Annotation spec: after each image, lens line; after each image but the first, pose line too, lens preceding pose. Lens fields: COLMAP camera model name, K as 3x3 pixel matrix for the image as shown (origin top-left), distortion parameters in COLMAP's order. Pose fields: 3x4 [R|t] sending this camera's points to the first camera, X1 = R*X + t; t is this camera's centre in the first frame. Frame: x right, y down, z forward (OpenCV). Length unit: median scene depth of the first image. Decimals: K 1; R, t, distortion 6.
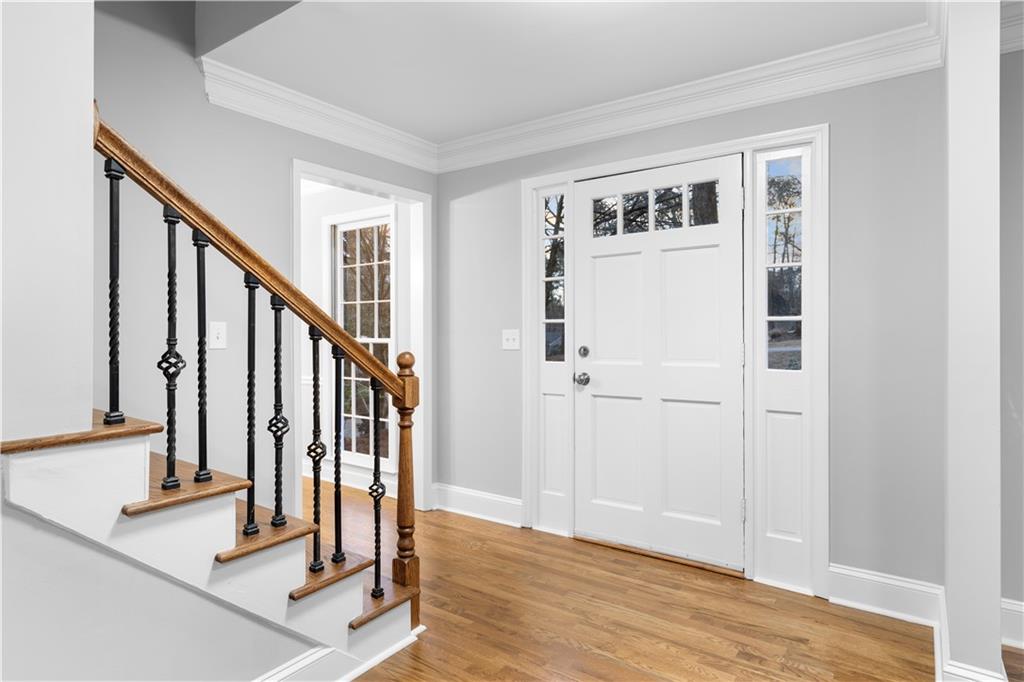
lens RADIAL K [[570.3, 0, 507.9], [0, 570.3, 328.7], [0, 0, 1]] dist [-0.001868, -0.000076]
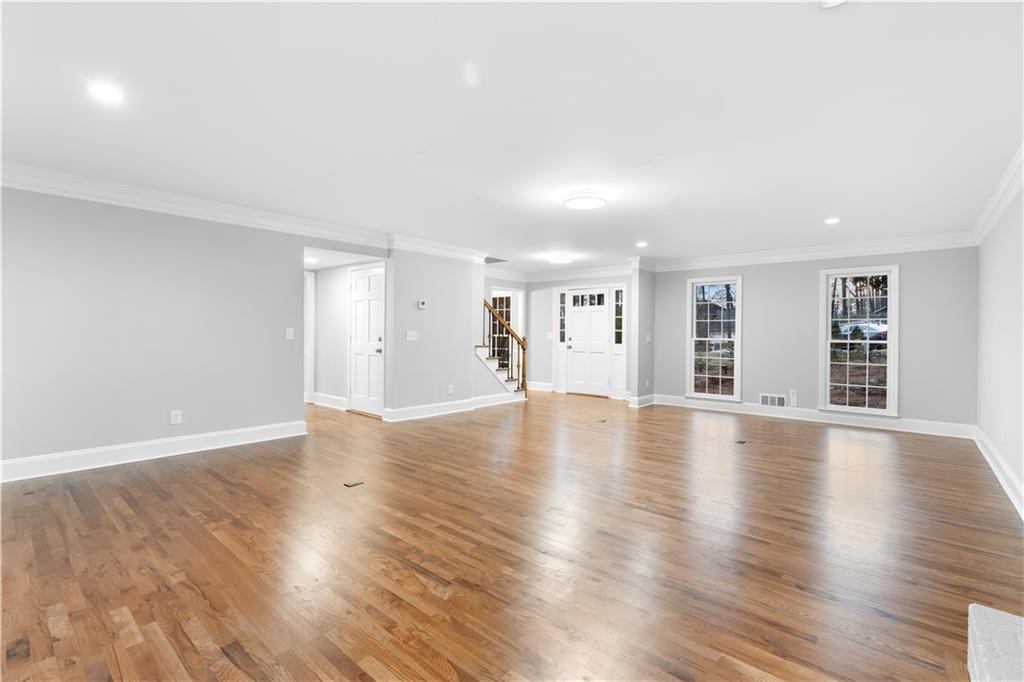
lens RADIAL K [[460.0, 0, 509.6], [0, 460.0, 337.4], [0, 0, 1]] dist [-0.003426, 0.000244]
pose [[0.994696, 0.015977, -0.101612, 0.057686], [-0.015372, 0.999859, 0.006737, 0.018982], [0.101705, -0.005139, 0.994801, -2.049851]]
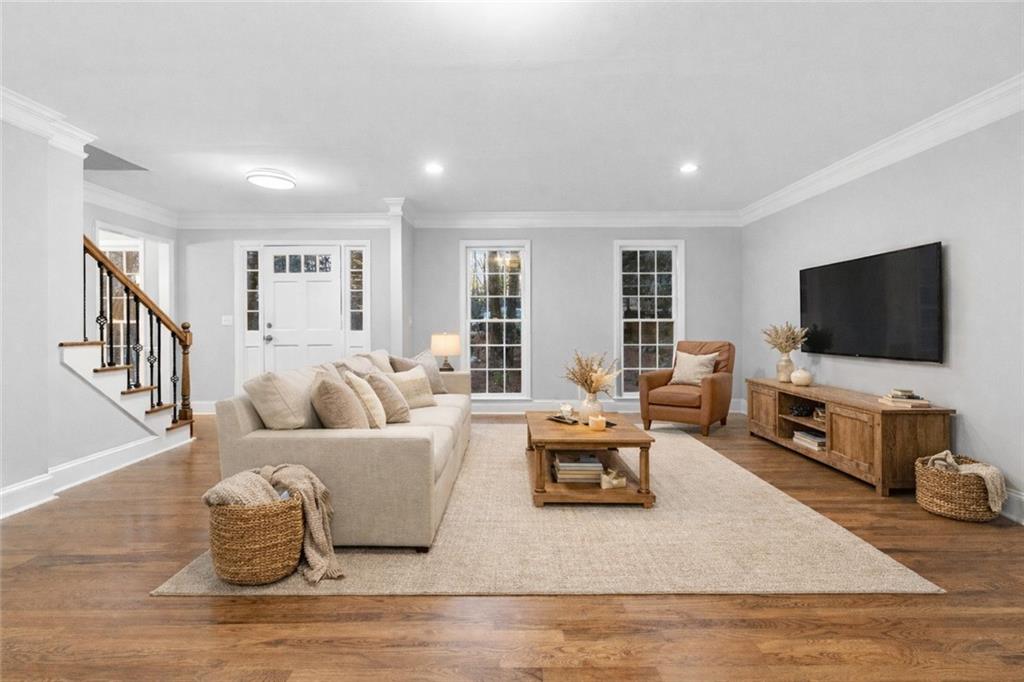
lens RADIAL K [[470.9, 0, 526.6], [0, 470.9, 324.3], [0, 0, 1]] dist [-0.000507, 0.000133]
pose [[0.797488, -0.000323, 0.603334, -0.179058], [0.003163, 0.999988, -0.003645, 0.049463], [-0.603326, 0.004815, 0.797480, -1.087913]]
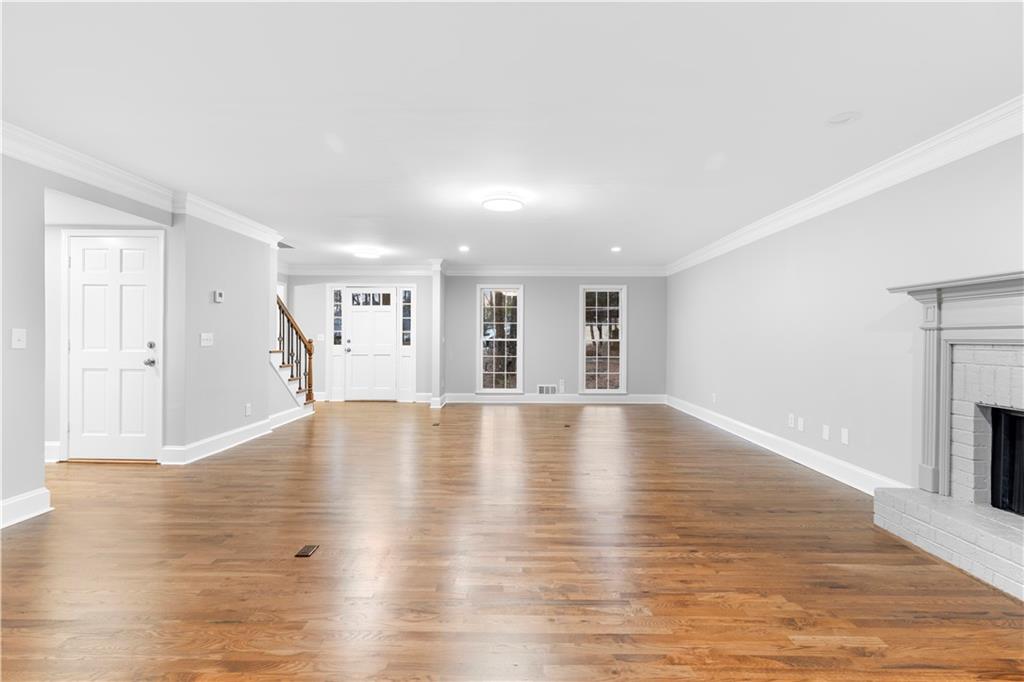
lens RADIAL K [[460.0, 0, 509.6], [0, 460.0, 337.4], [0, 0, 1]] dist [-0.003426, 0.000244]
pose [[0.822890, 0.008108, 0.568143, -0.651935], [-0.007142, 0.999967, -0.003926, 0.025248], [-0.568156, -0.000827, 0.822920, -1.797647]]
